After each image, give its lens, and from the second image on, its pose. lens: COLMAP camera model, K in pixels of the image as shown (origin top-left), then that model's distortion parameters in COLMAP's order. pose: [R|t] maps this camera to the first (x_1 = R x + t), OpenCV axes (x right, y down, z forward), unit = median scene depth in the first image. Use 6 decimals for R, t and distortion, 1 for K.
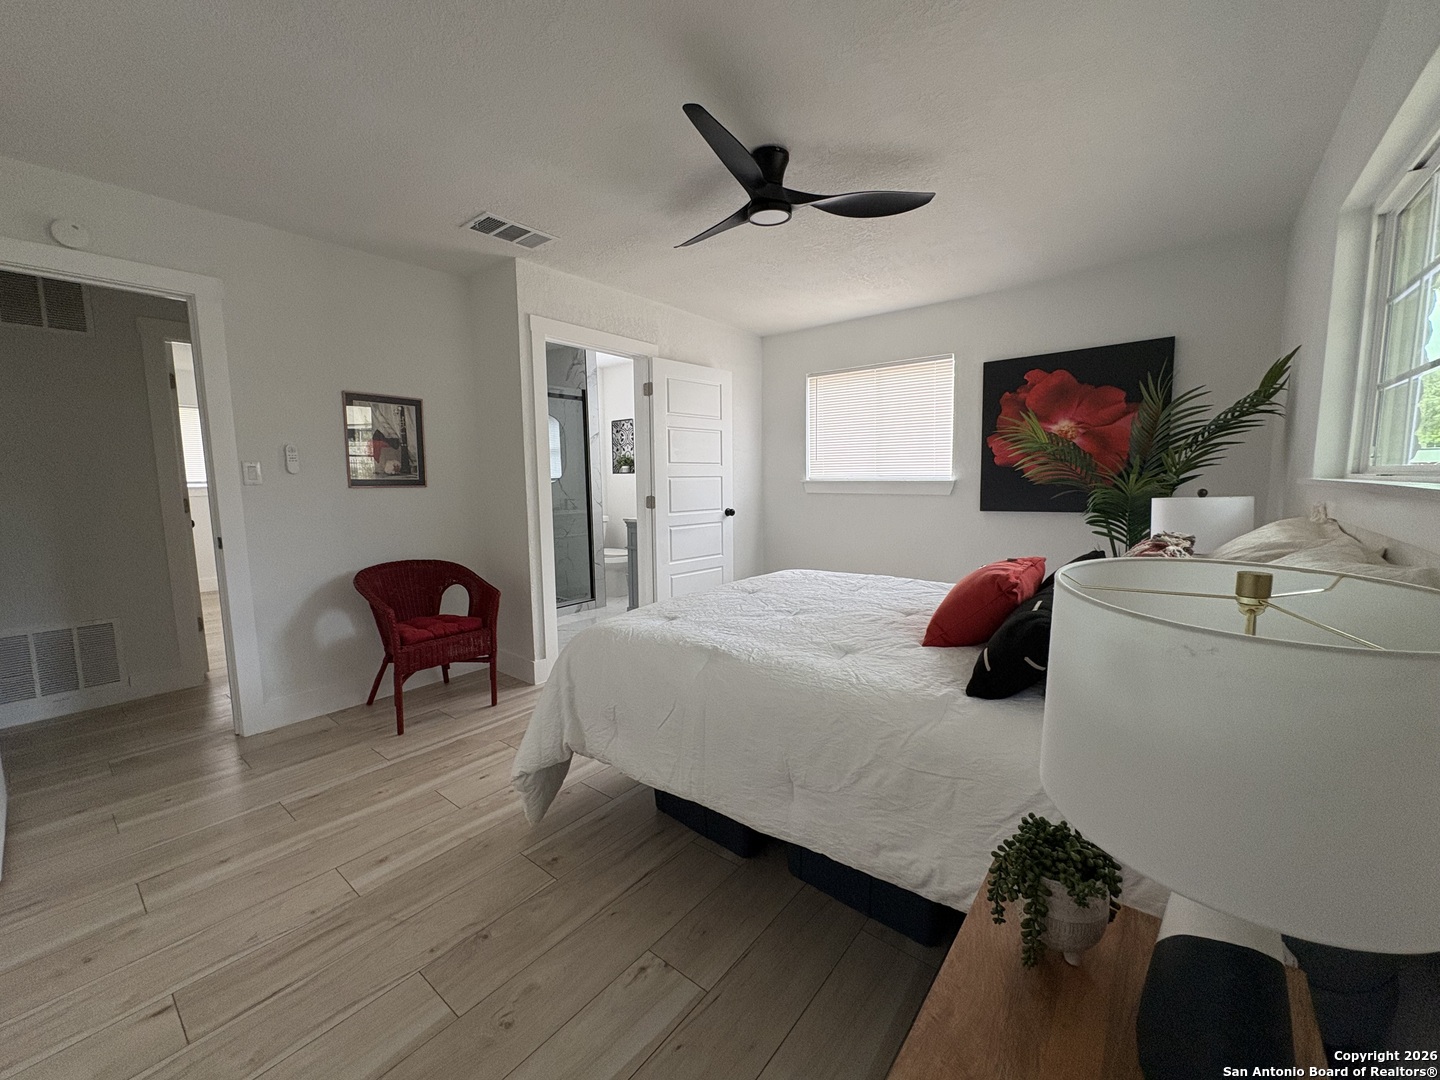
lens RADIAL K [[573.0, 0, 720.0], [0, 573.0, 540.0], [0, 0, 1]] dist [0.001936, -0.000020]
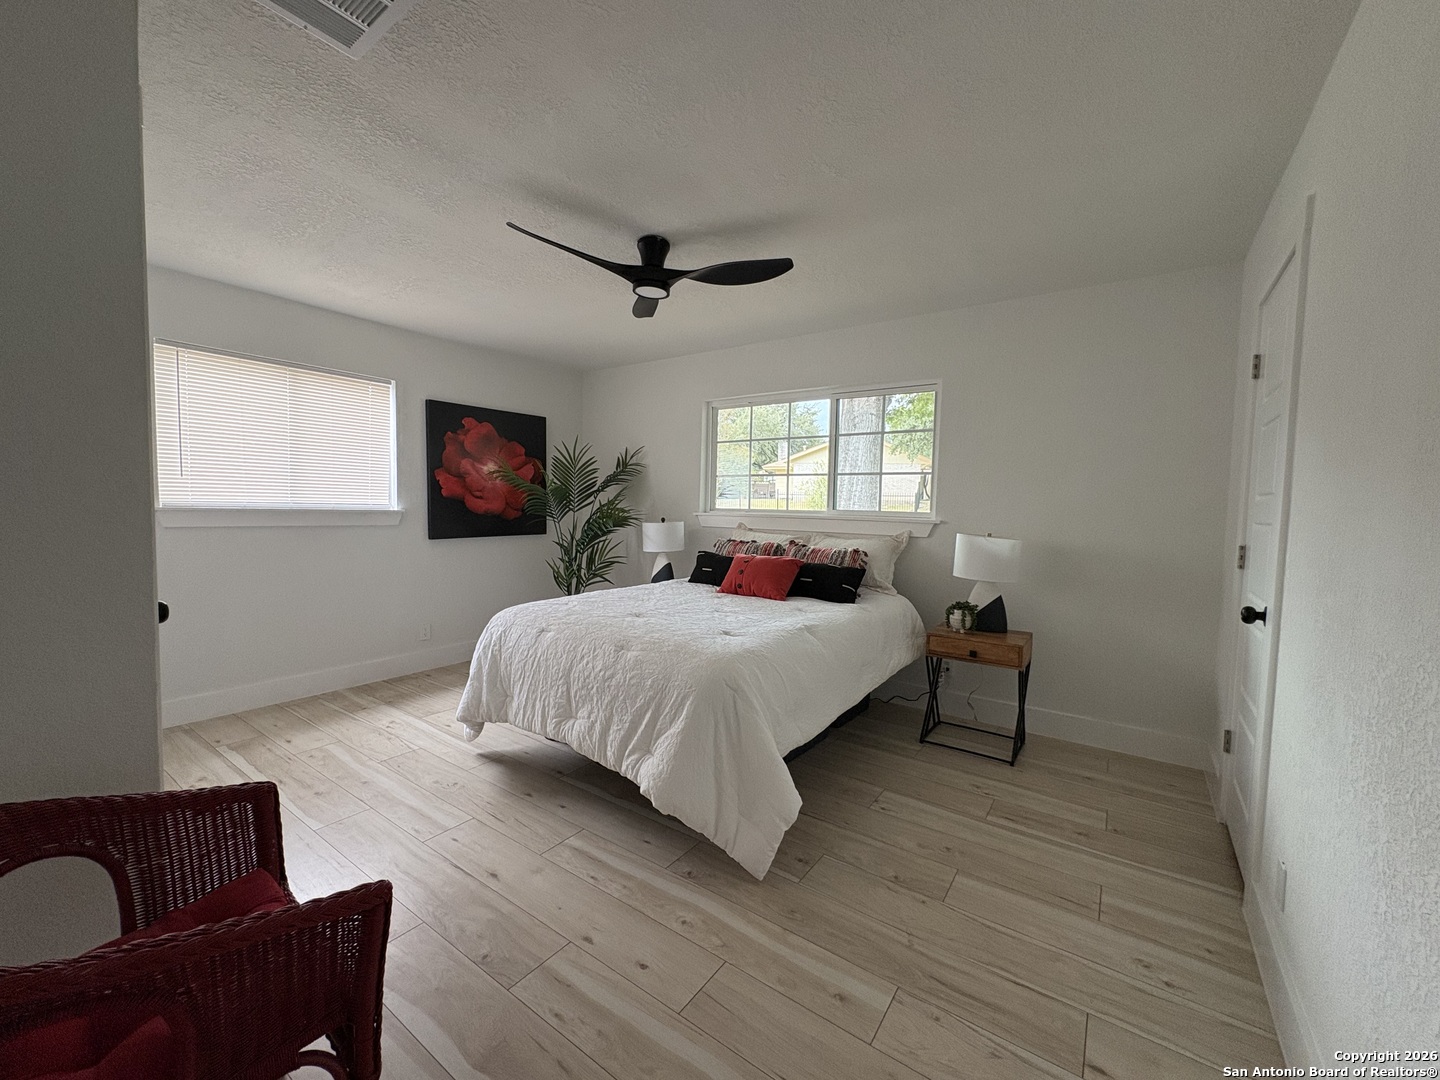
lens RADIAL K [[573.0, 0, 720.0], [0, 573.0, 540.0], [0, 0, 1]] dist [0.001936, -0.000020]
pose [[-0.059205, -0.046699, 0.997153, -0.679245], [0.094526, 0.994154, 0.052171, -0.060056], [-0.993760, 0.097345, -0.054445, 0.585470]]
